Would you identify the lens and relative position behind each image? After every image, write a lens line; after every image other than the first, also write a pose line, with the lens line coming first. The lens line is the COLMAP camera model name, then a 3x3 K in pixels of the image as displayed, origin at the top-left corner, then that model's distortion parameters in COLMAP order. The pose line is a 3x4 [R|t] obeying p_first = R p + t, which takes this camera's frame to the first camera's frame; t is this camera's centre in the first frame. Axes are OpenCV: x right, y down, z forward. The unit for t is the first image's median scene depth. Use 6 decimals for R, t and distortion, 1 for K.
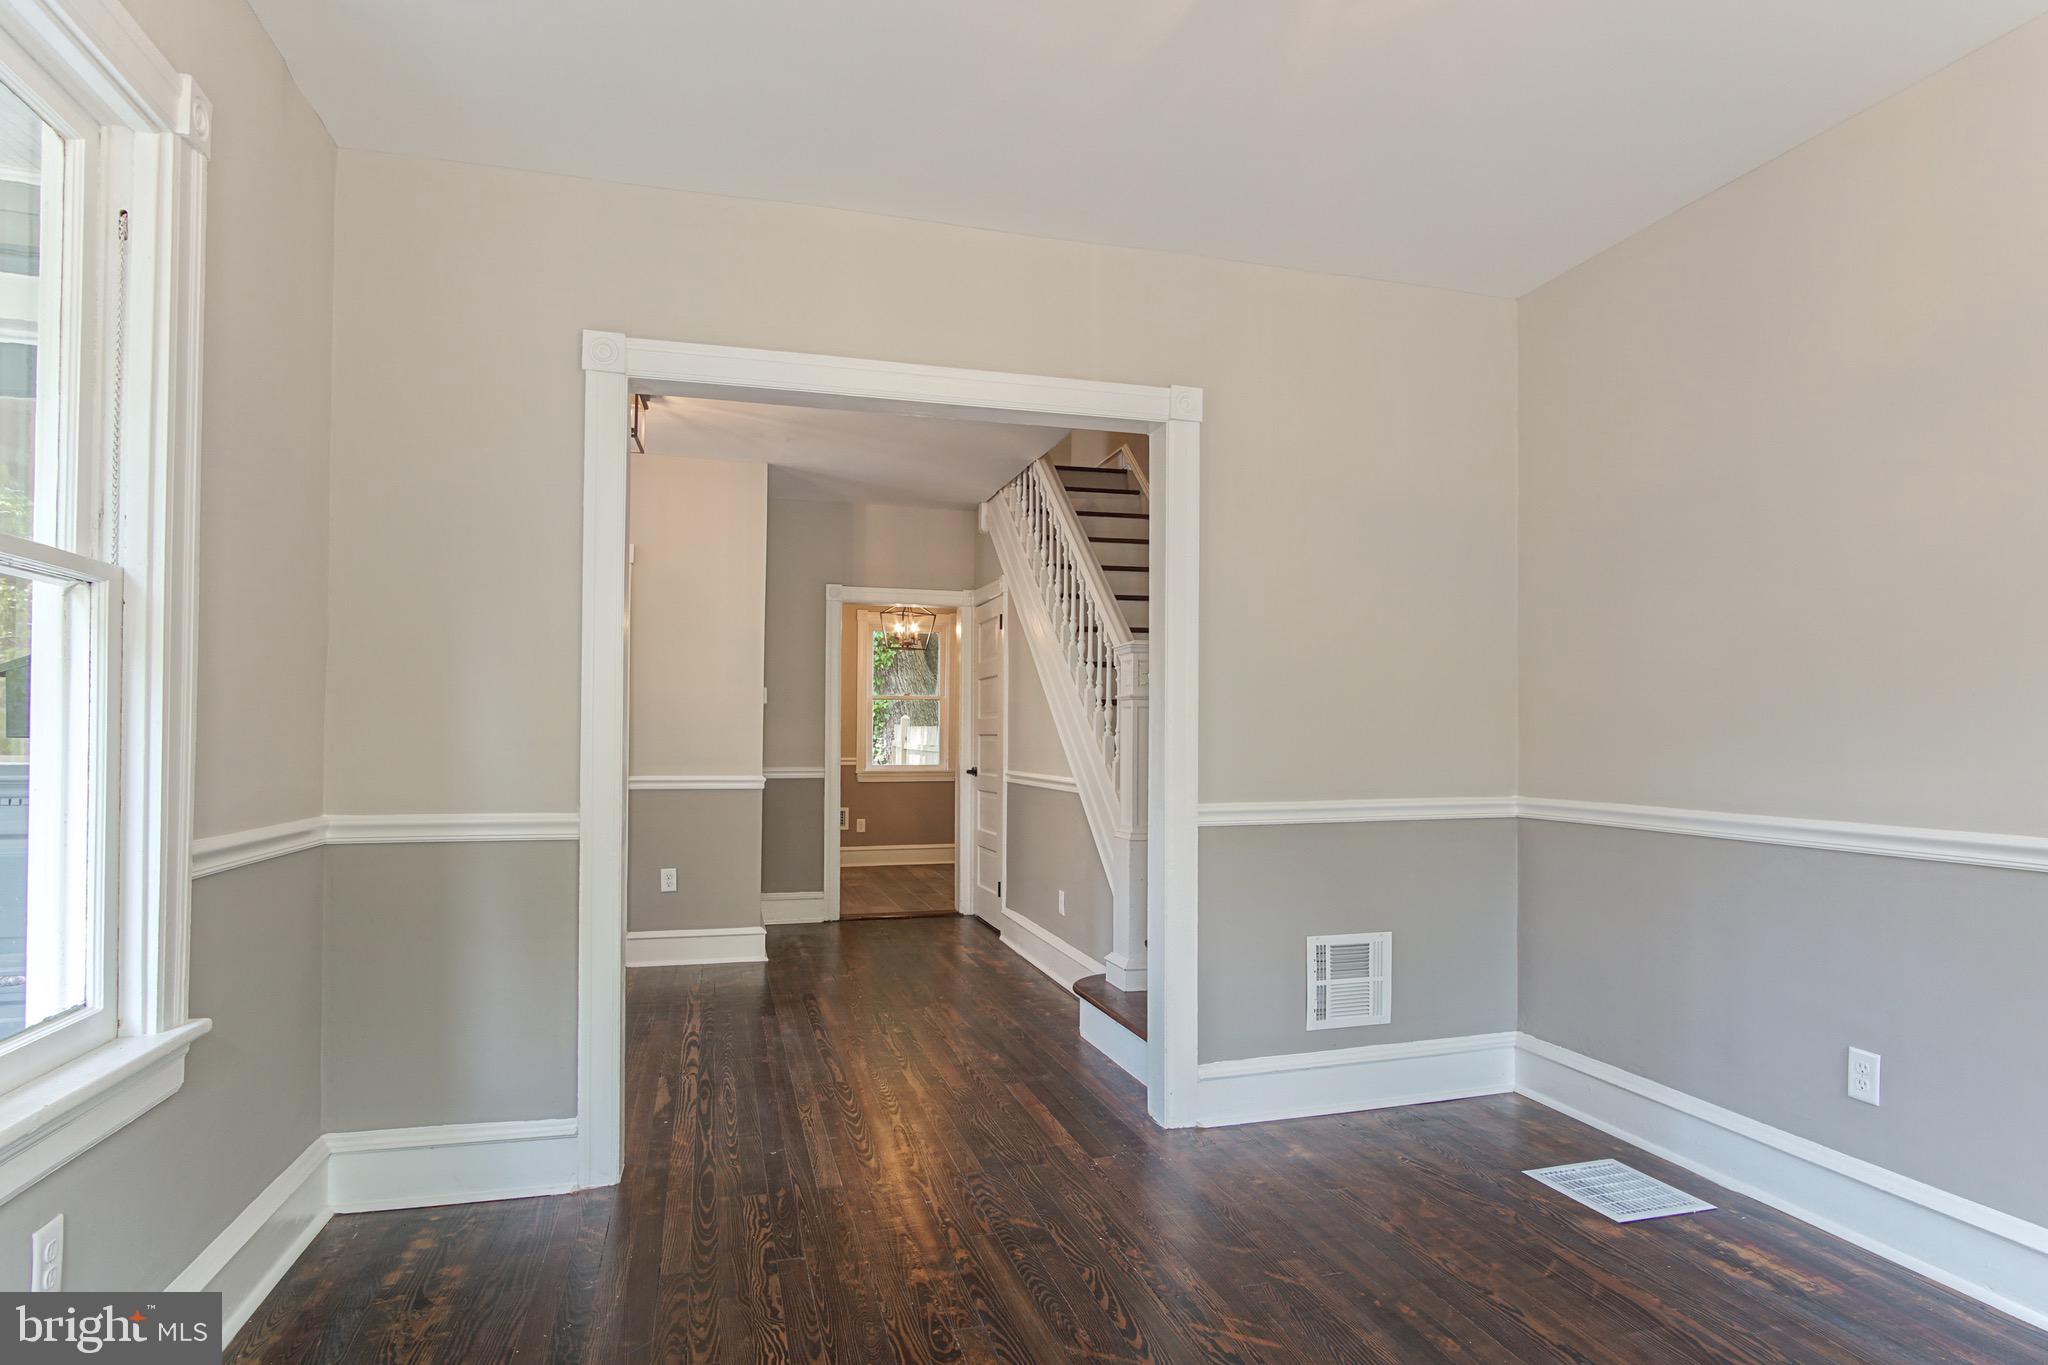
lens RADIAL K [[1151.0, 0, 1028.9], [0, 1151.0, 711.3], [0, 0, 1]] dist [-0.010550, 0.001112]
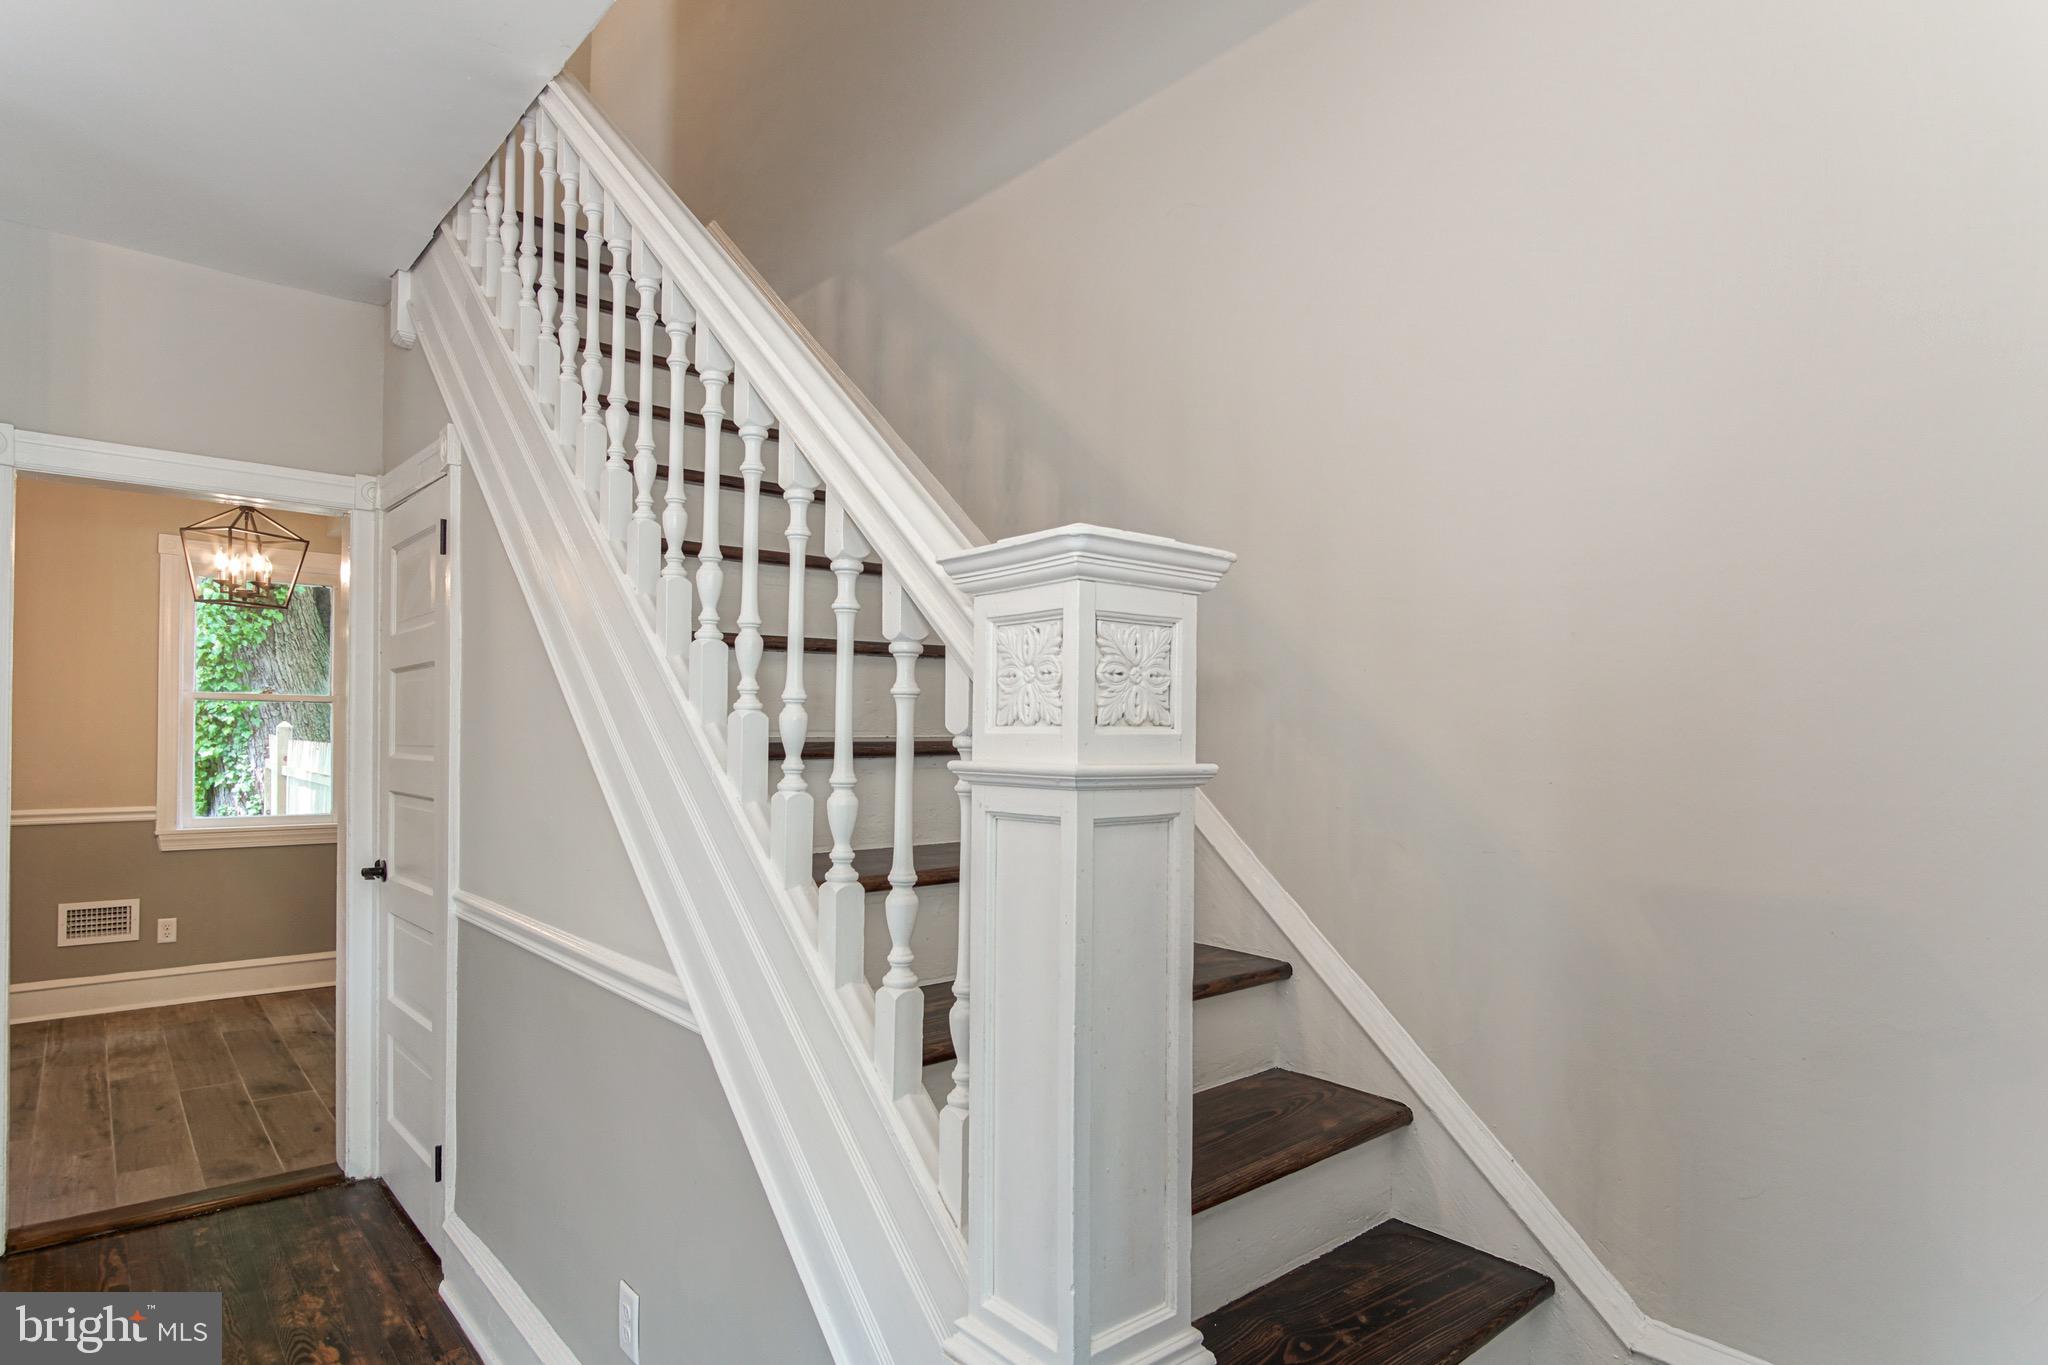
lens RADIAL K [[1110.8, 0, 1023.3], [0, 1110.8, 715.3], [0, 0, 1]] dist [-0.034304, 0.020345]
pose [[0.900336, 0.005092, 0.435166, -0.015423], [-0.009558, 0.999922, 0.008075, -0.032383], [-0.435091, -0.011429, 0.900314, 1.021117]]
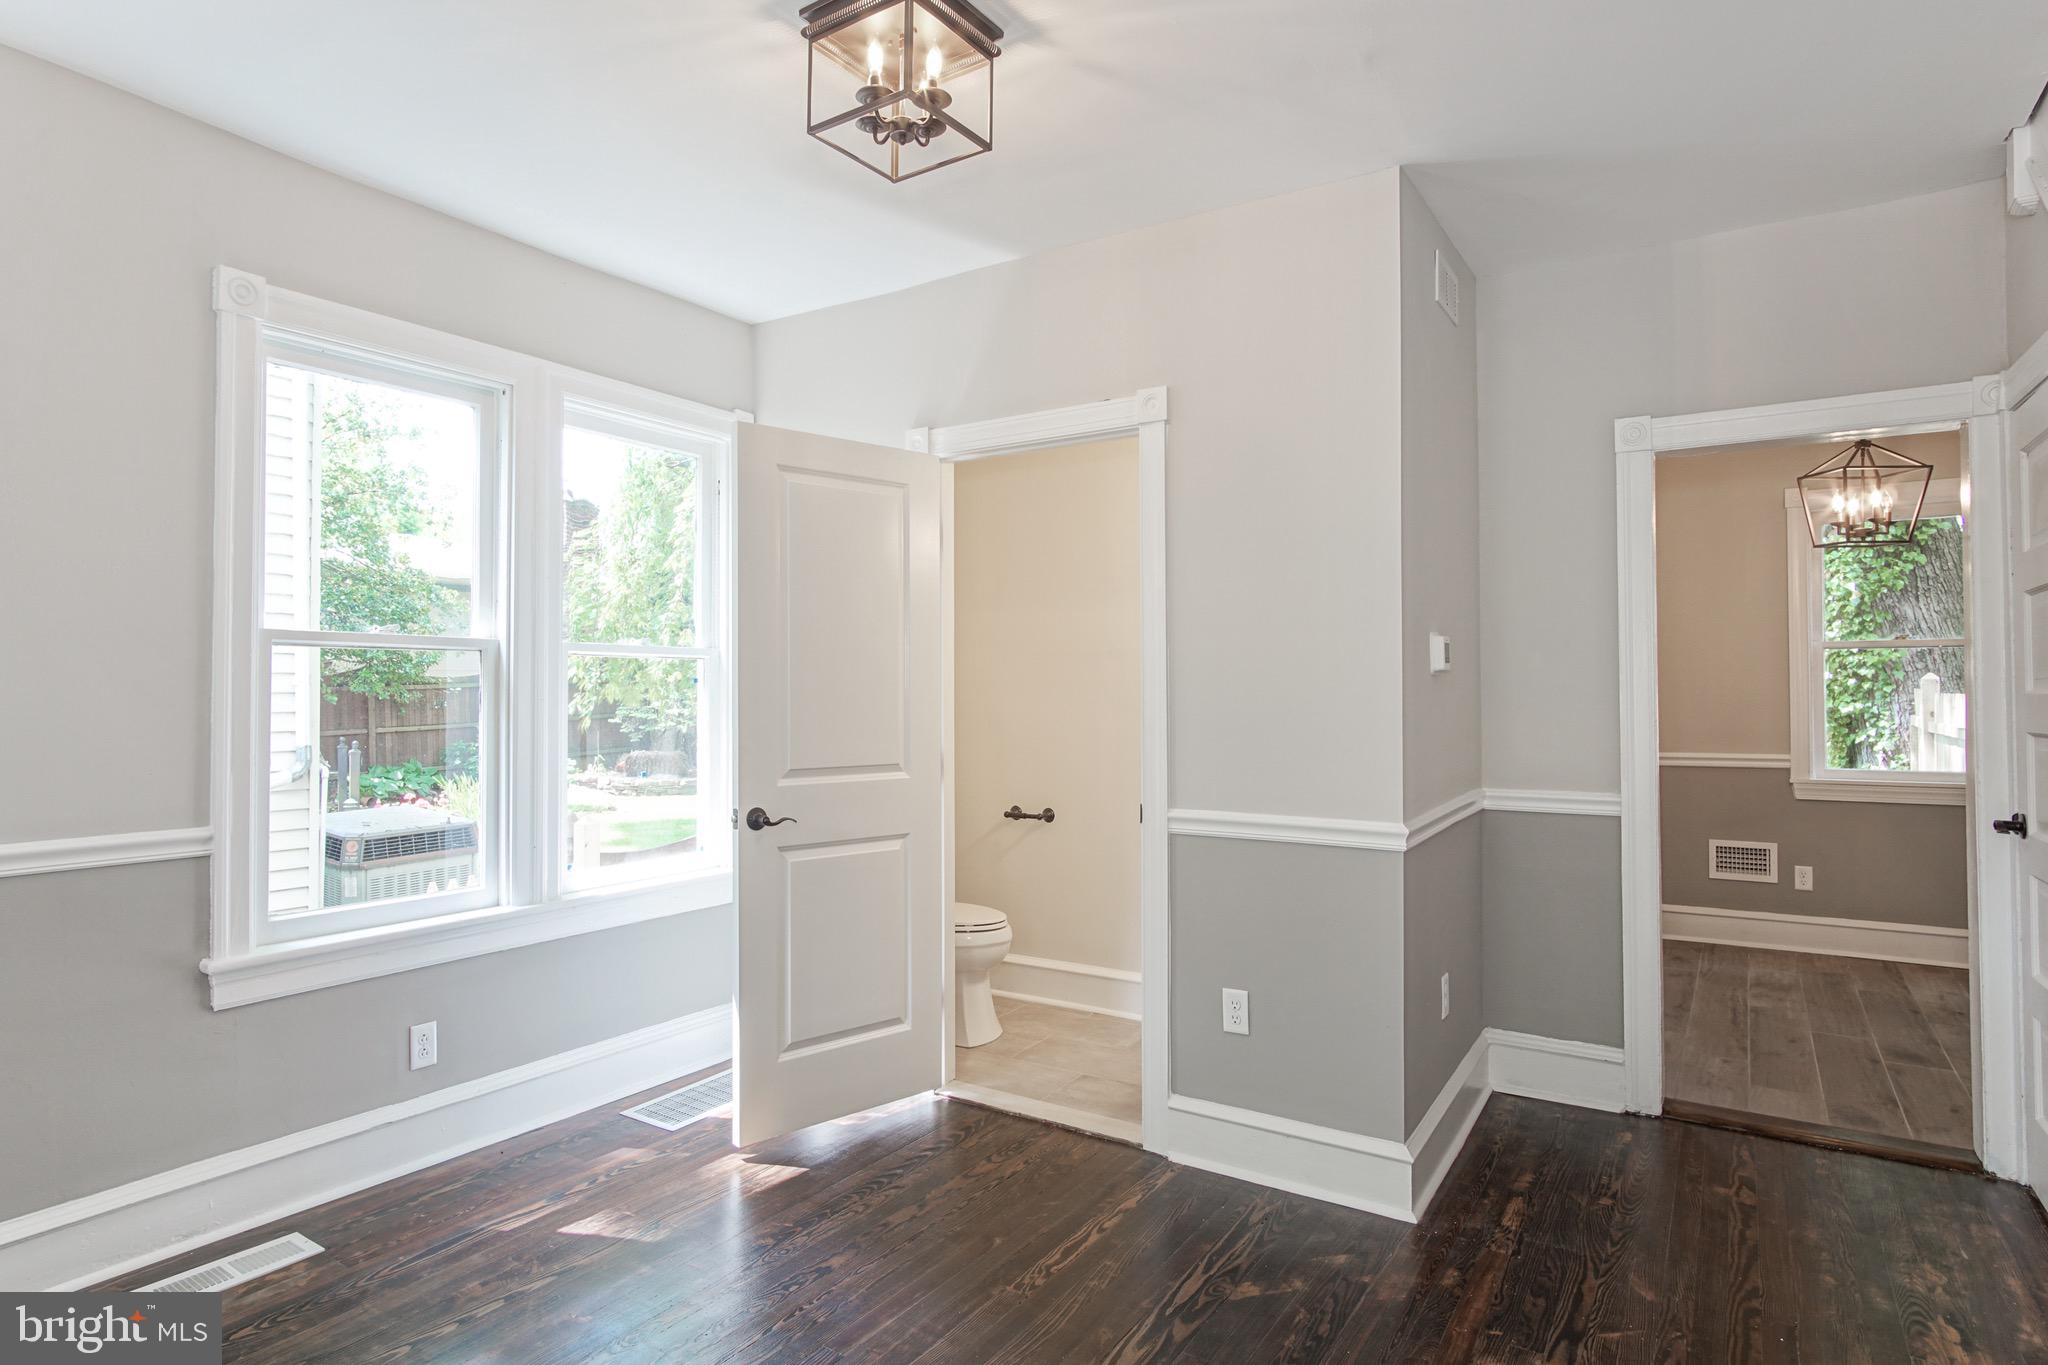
lens RADIAL K [[1187.0, 0, 1018.5], [0, 1187.0, 678.7], [0, 0, 1]] dist [-0.003971, 0.001776]
pose [[0.690085, -0.018320, -0.723497, 0.023974], [0.023660, 0.999716, -0.002747, -0.011048], [0.723342, -0.015222, 0.690323, 0.969281]]
